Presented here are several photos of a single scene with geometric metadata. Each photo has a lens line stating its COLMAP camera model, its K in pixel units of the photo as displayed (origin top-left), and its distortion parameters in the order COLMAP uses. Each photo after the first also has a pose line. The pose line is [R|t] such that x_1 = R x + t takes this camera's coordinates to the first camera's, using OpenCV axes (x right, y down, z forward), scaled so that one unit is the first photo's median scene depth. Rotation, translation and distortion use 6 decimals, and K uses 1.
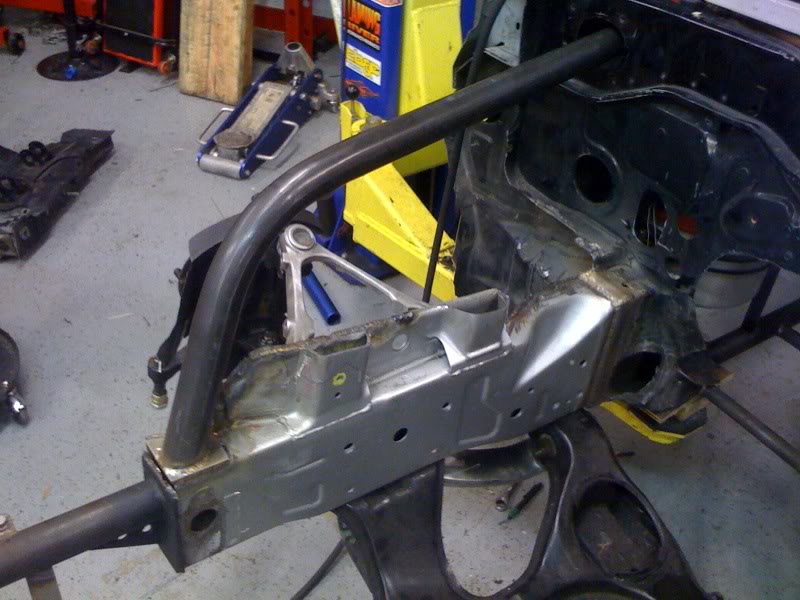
lens RADIAL K [[877.0, 0, 400.0], [0, 877.0, 300.0], [0, 0, 1]] dist [0.080163, -0.300970]
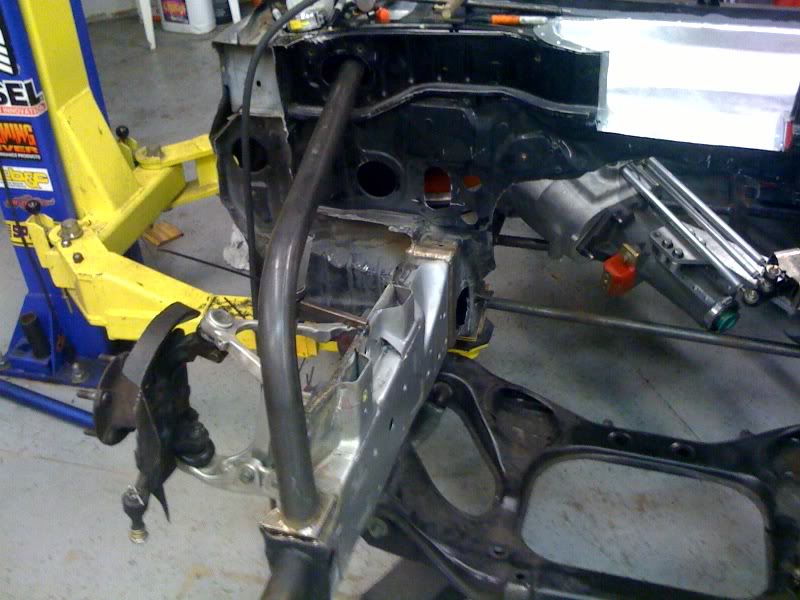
lens RADIAL K [[877.0, 0, 400.0], [0, 877.0, 300.0], [0, 0, 1]] dist [0.080163, -0.300970]
pose [[0.772135, -0.429336, 0.468486, -0.420480], [0.442343, 0.892438, 0.088812, -0.086225], [-0.456224, 0.138657, 0.878996, -0.062909]]
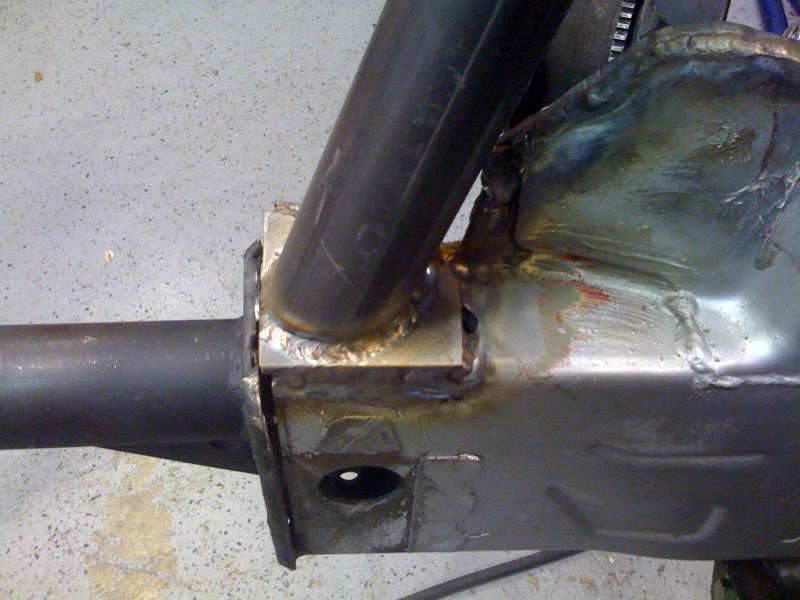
lens RADIAL K [[877.0, 0, 400.0], [0, 877.0, 300.0], [0, 0, 1]] dist [0.080163, -0.300970]
pose [[0.839410, 0.379153, -0.389402, -0.079085], [-0.282140, 0.916359, 0.284048, 0.061592], [0.464530, -0.128568, 0.876175, 0.554039]]
